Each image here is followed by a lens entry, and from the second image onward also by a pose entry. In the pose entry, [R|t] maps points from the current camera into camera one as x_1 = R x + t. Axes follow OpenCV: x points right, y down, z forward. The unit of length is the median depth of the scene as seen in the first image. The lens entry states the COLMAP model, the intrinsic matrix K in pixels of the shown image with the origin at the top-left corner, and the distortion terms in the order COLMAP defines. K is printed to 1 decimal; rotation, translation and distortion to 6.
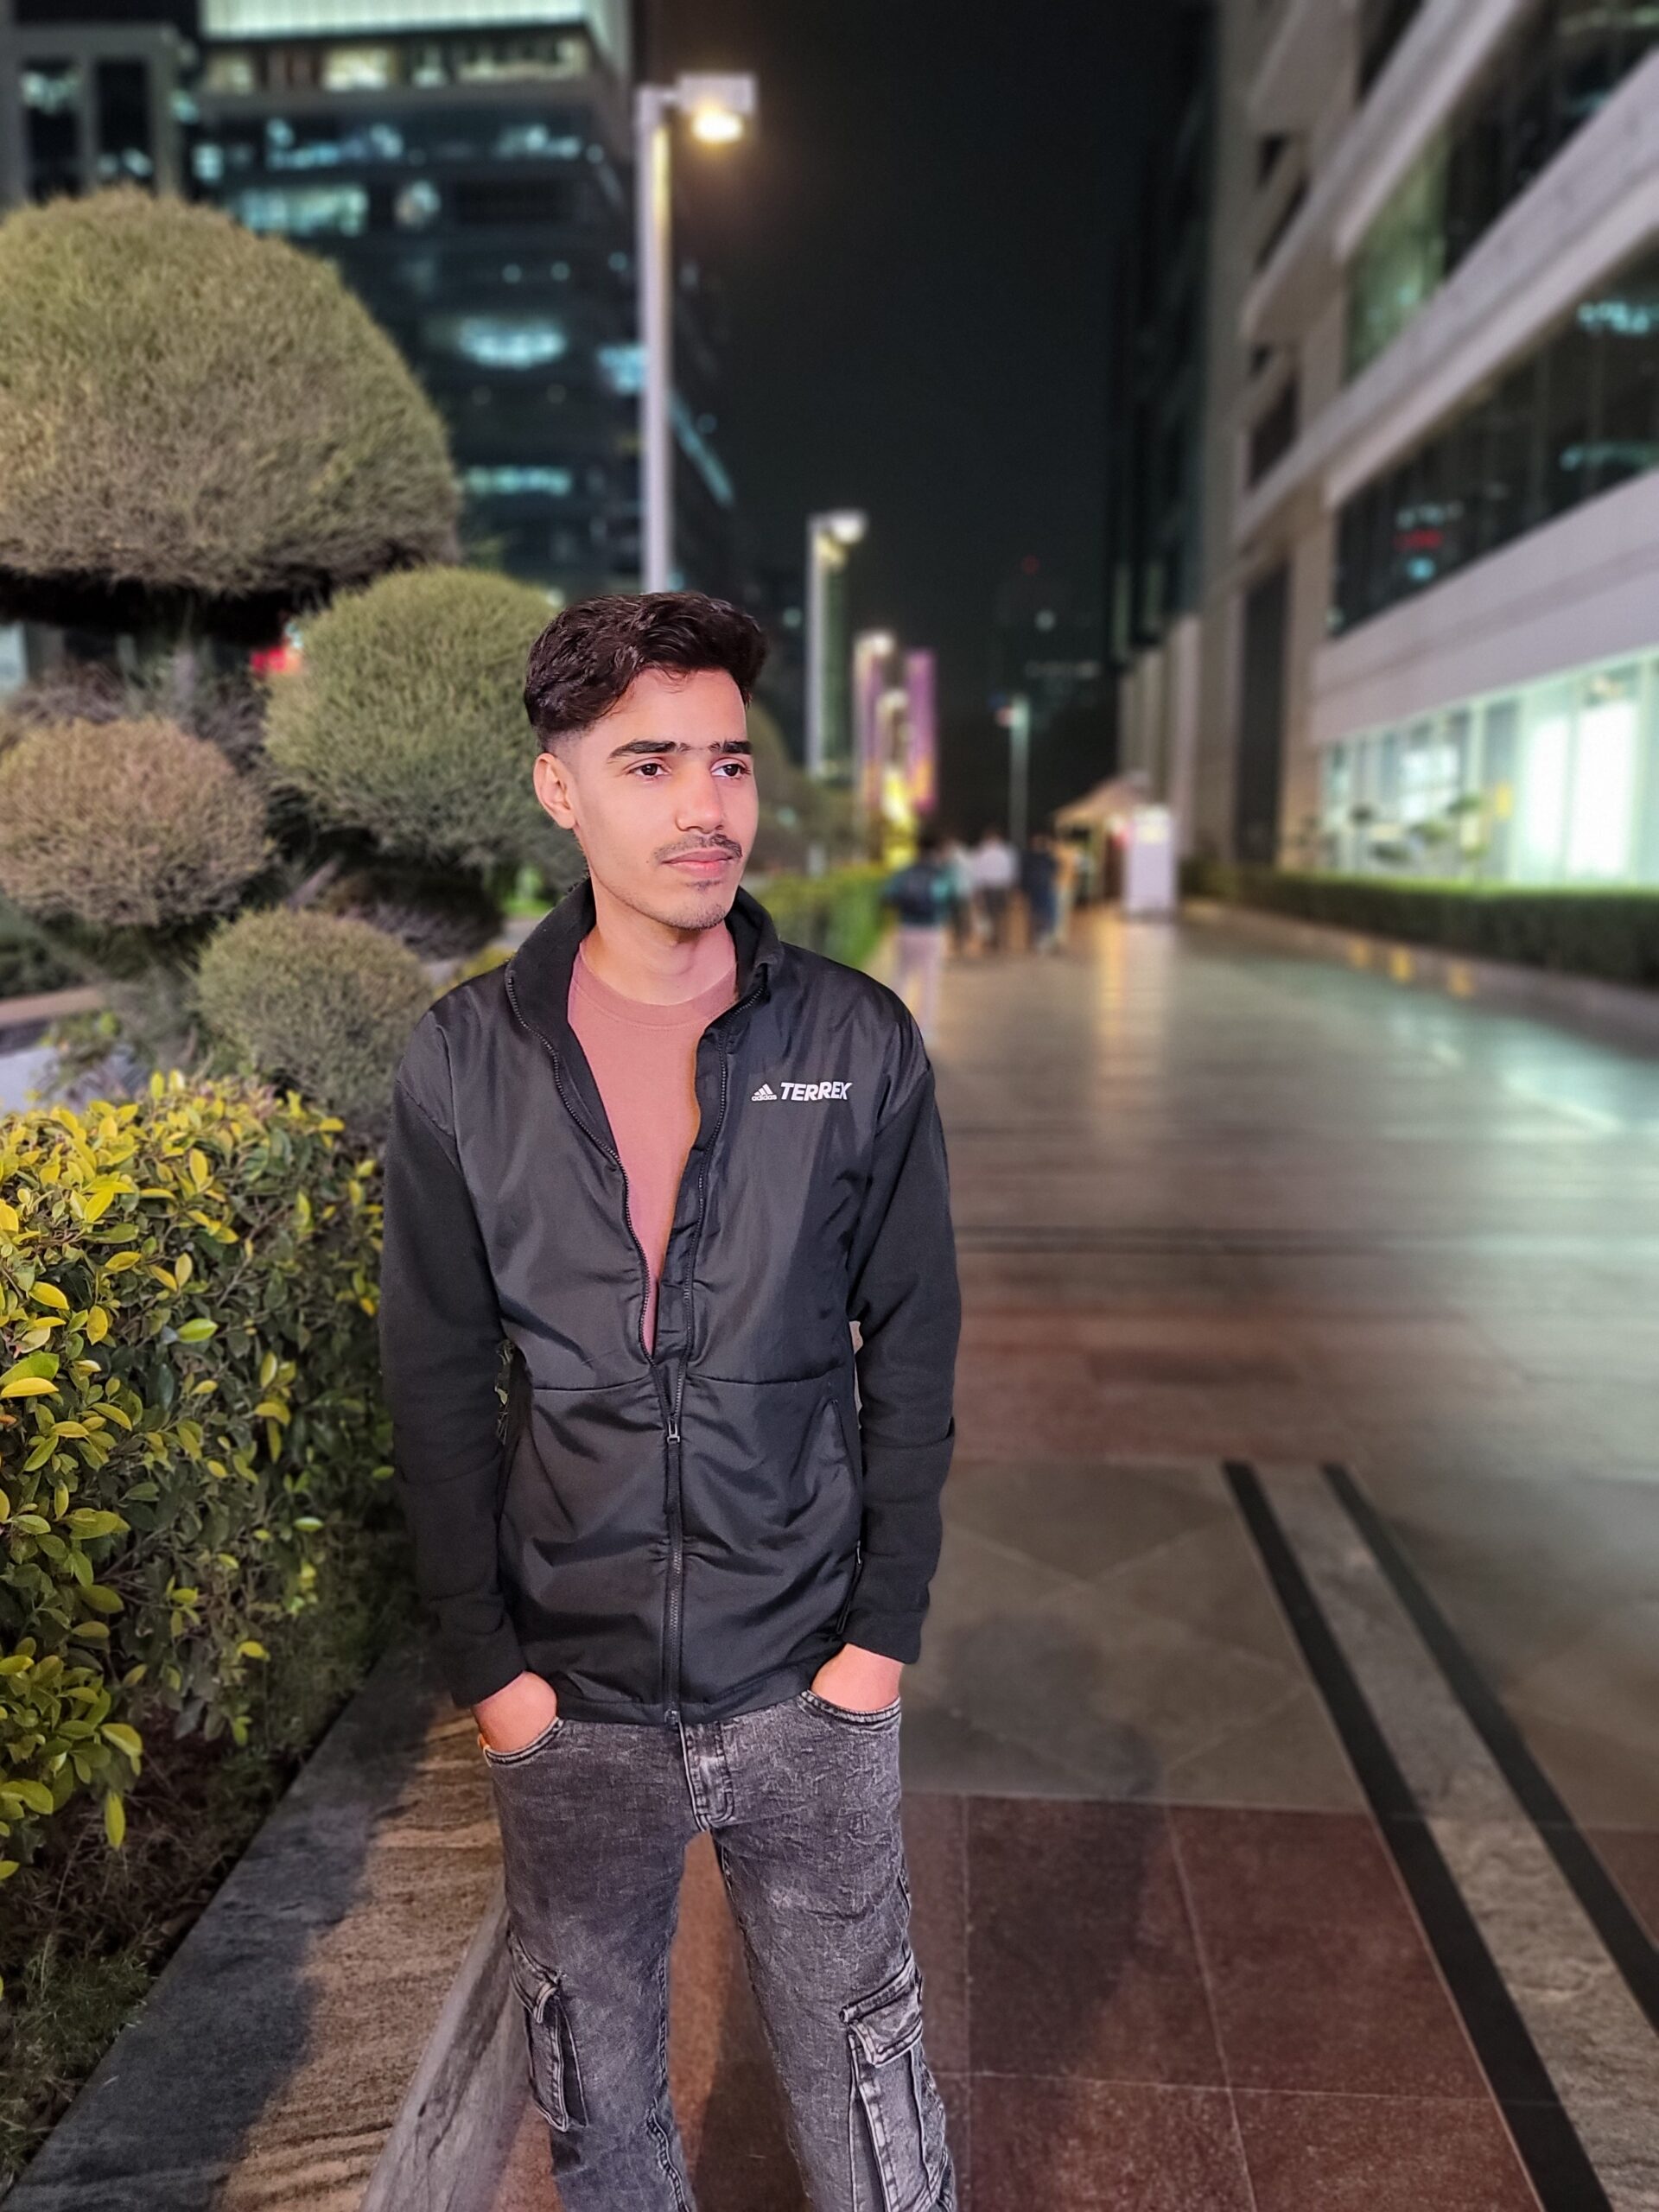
lens RADIAL K [[1631.0, 0, 822.3], [0, 1631.0, 1105.2], [0, 0, 1]] dist [0.064162, -0.028047]
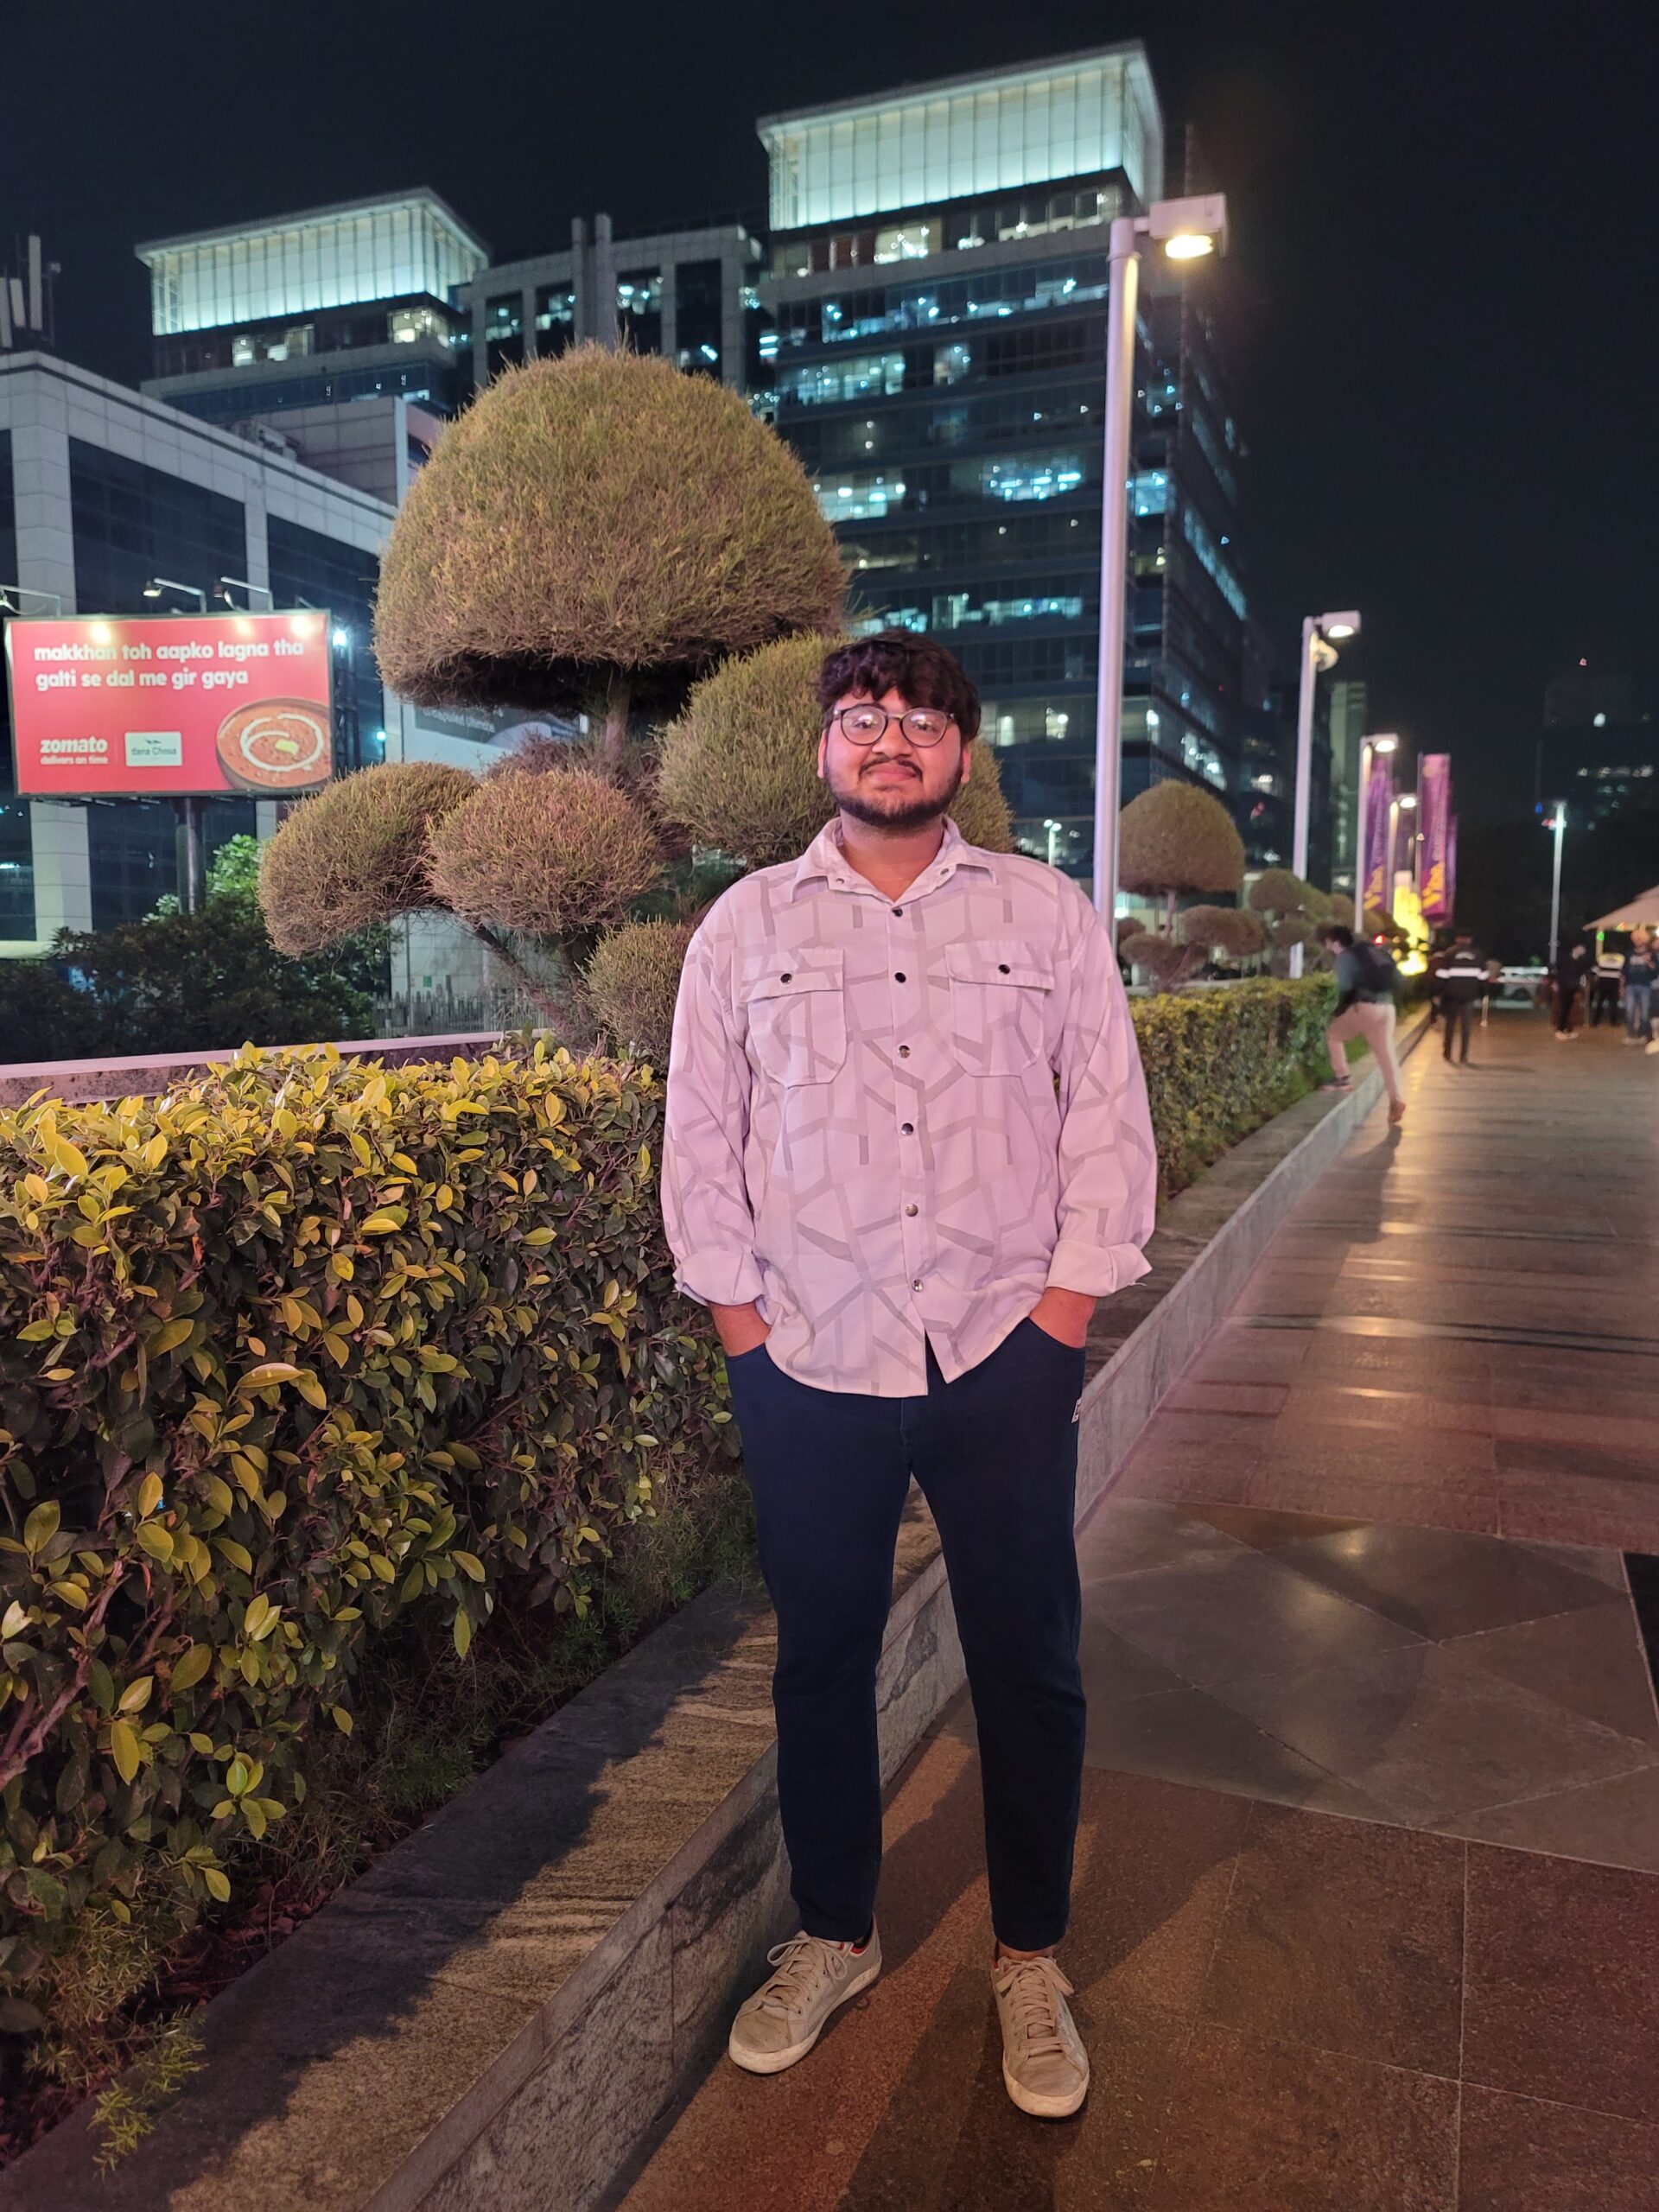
lens RADIAL K [[1631.0, 0, 824.5], [0, 1631.0, 1115.2], [0, 0, 1]] dist [0.064162, -0.028047]
pose [[0.956219, 0.032378, -0.290855, 0.134984], [-0.050277, 0.997259, -0.054276, 0.079508], [0.288301, 0.066523, 0.955226, -0.084294]]
